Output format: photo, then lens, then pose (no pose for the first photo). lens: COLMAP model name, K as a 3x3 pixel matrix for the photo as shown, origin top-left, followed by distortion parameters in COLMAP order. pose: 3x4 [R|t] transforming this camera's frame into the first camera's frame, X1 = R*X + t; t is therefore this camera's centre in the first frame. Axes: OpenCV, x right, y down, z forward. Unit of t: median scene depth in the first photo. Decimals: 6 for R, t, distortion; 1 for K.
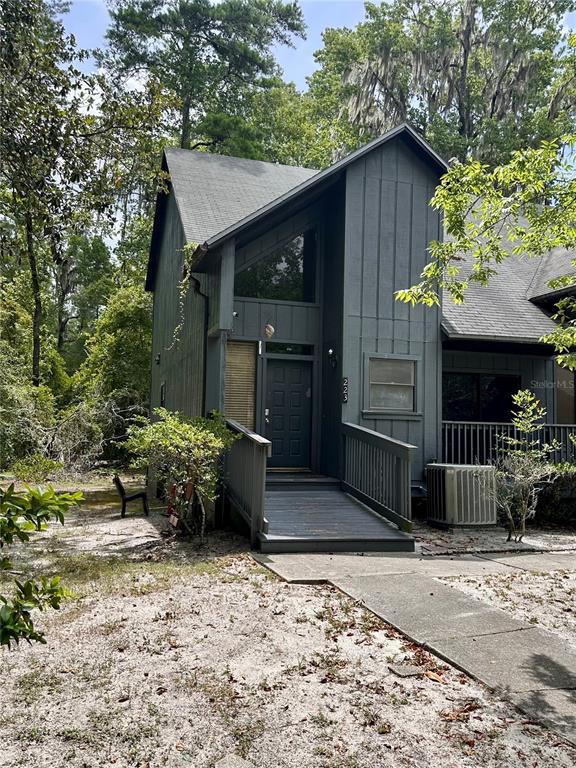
lens RADIAL K [[632.8, 0, 287.7], [0, 632.8, 382.8], [0, 0, 1]] dist [0.015120, -0.032259]
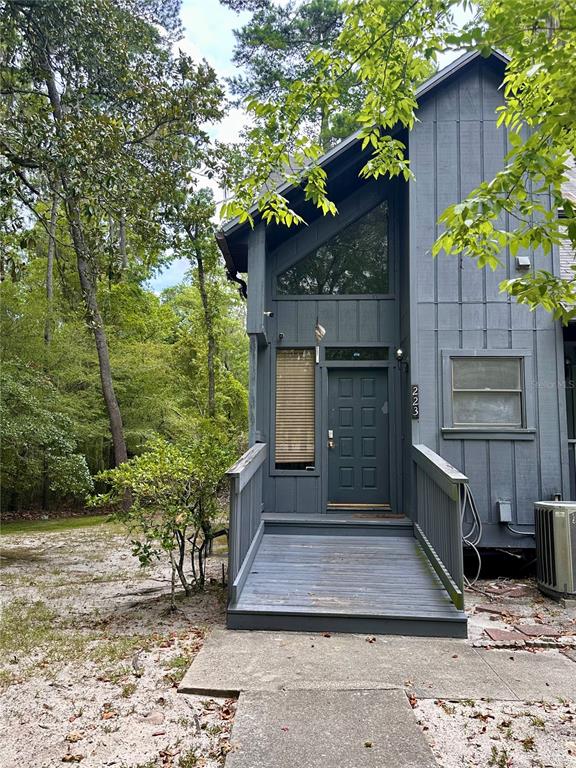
lens RADIAL K [[632.8, 0, 287.9], [0, 632.8, 386.2], [0, 0, 1]] dist [0.015120, -0.032259]
pose [[0.941974, -0.054275, -0.331268, 0.189981], [0.041125, 0.998068, -0.046582, 0.021402], [0.333156, 0.030256, 0.942386, 0.231834]]
